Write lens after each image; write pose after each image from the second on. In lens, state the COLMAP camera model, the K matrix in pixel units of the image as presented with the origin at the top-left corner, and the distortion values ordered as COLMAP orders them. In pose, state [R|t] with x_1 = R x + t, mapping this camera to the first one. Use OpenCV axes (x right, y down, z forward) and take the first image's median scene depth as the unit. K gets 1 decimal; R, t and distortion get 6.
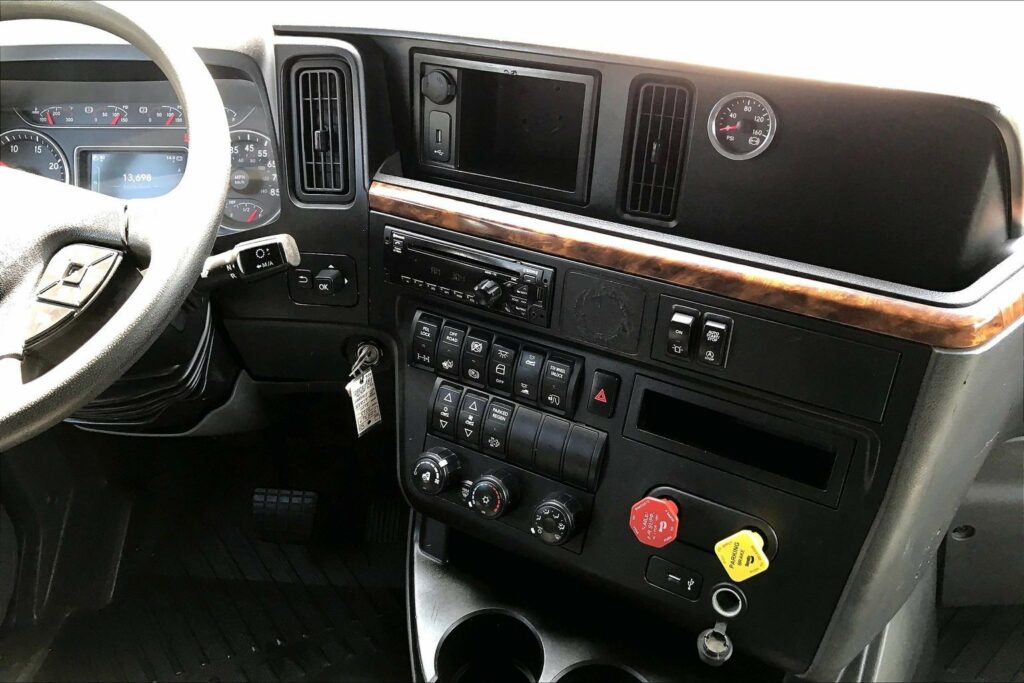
lens RADIAL K [[841.2, 0, 510.2], [0, 841.2, 322.5], [0, 0, 1]] dist [0.061172, -0.068061]
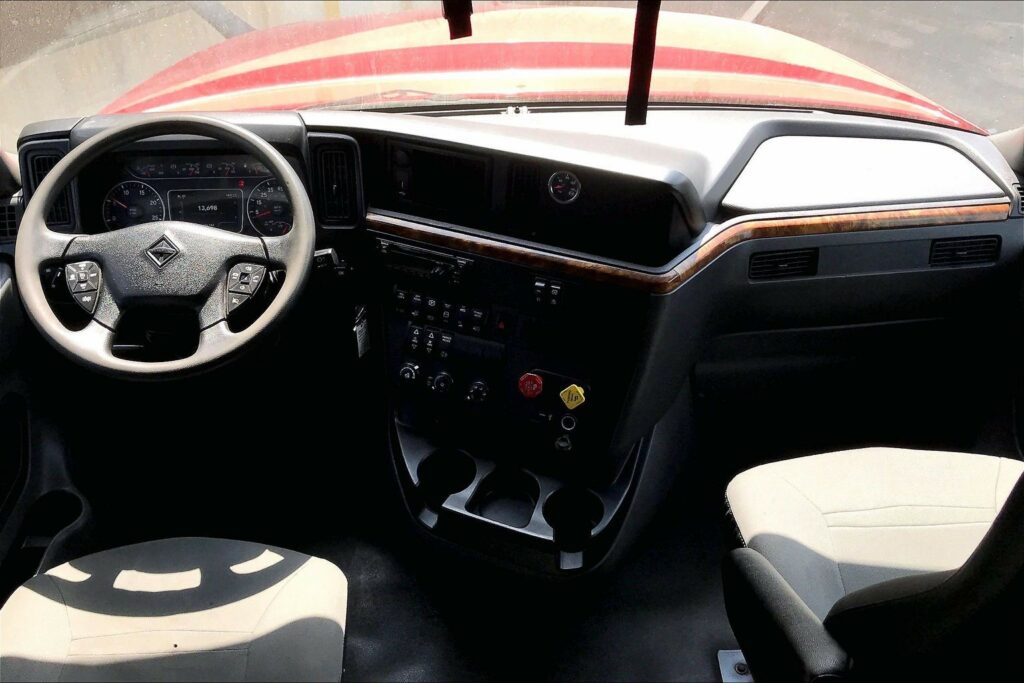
lens RADIAL K [[1053.9, 0, 512.0], [0, 1053.9, 341.5], [0, 0, 1]] dist [0.103338, -0.186195]
pose [[0.989047, -0.057344, 0.136004, -0.188243], [0.046370, 0.995510, 0.082524, -0.069622], [-0.140126, -0.075313, 0.987265, -1.316258]]
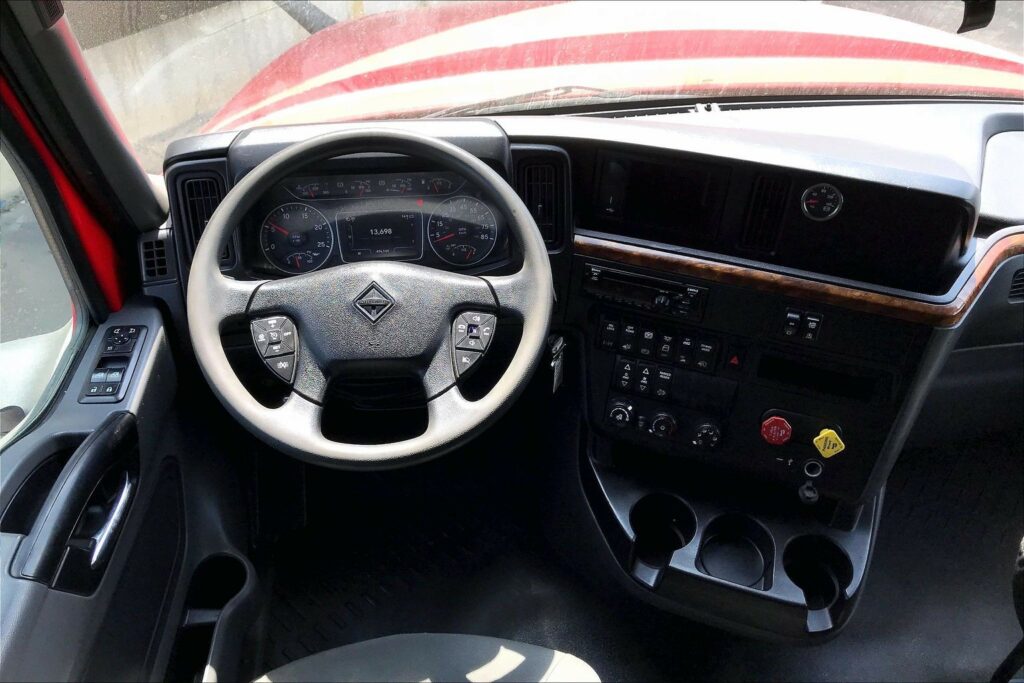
lens RADIAL K [[841.2, 0, 510.2], [0, 841.2, 322.5], [0, 0, 1]] dist [0.061172, -0.068061]
pose [[0.976510, -0.097752, 0.192021, -0.614553], [0.070735, 0.987215, 0.142840, -0.247087], [-0.203529, -0.125903, 0.970940, -0.504030]]
